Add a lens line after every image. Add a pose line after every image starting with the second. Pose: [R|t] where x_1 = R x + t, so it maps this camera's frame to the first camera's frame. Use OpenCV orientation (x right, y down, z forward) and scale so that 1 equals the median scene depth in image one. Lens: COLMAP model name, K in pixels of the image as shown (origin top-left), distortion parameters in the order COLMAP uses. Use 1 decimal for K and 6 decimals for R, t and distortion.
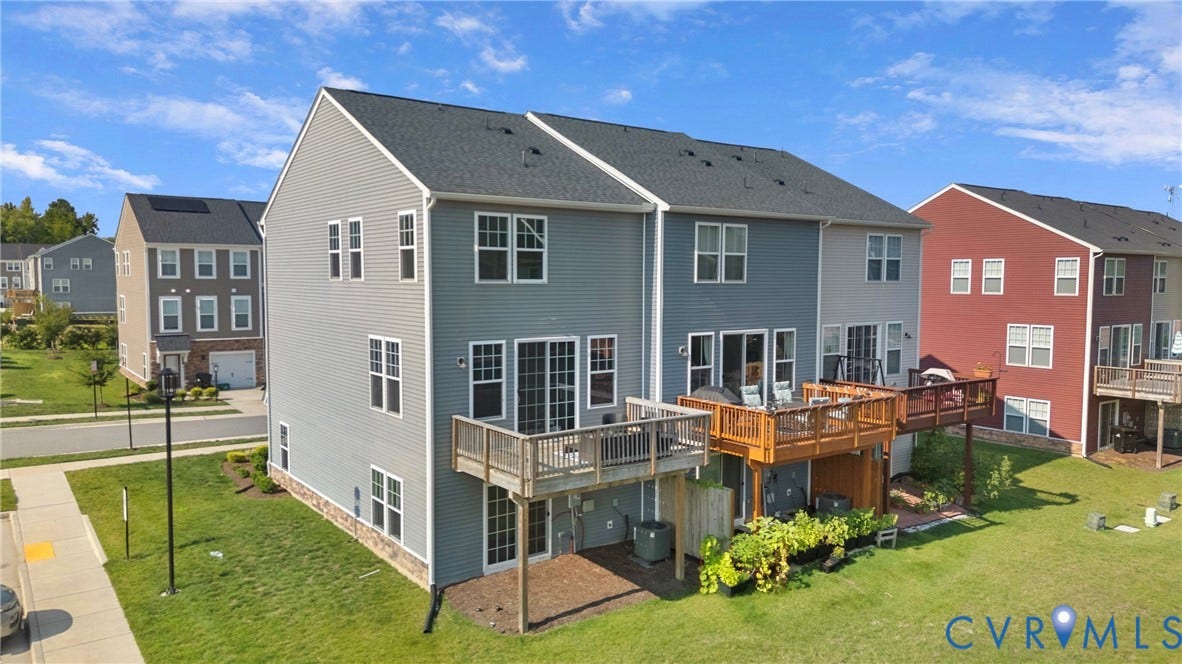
lens RADIAL K [[831.1, 0, 591.0], [0, 831.1, 332.0], [0, 0, 1]] dist [0.041820, -0.004387]
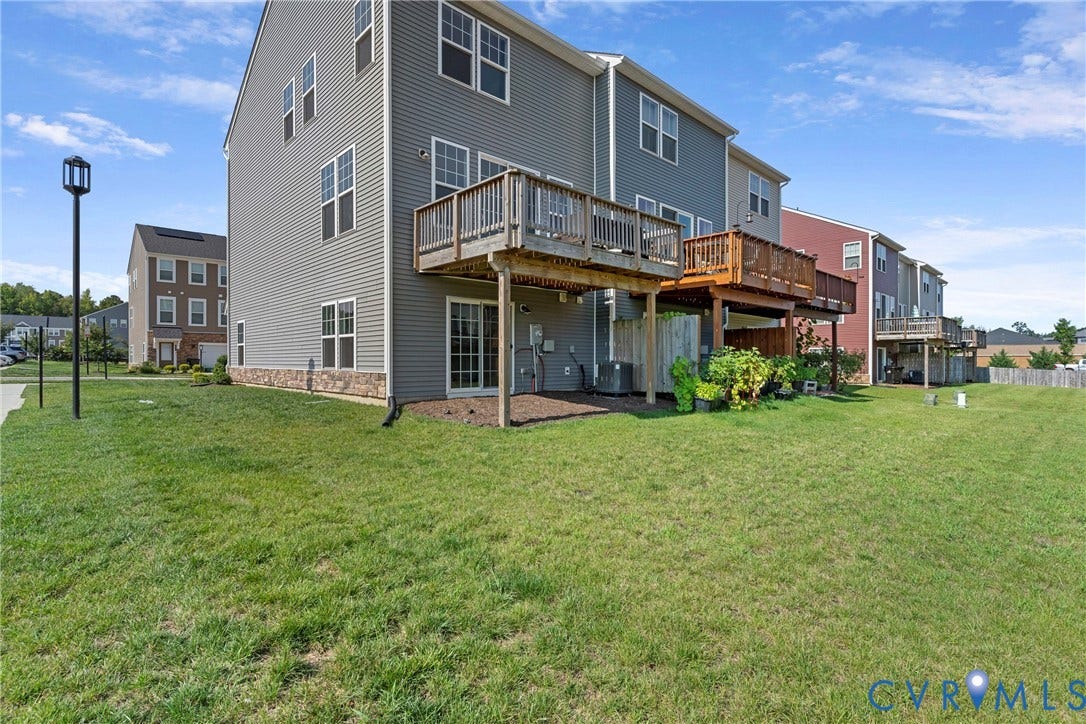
lens RADIAL K [[518.2, 0, 543.0], [0, 518.2, 362.0], [0, 0, 1]] dist [0.001013, 0.000304]
pose [[0.992233, -0.005468, 0.124275, -0.089149], [0.013103, 0.998070, -0.060708, 0.271681], [-0.123703, 0.061865, 0.990389, 0.399157]]
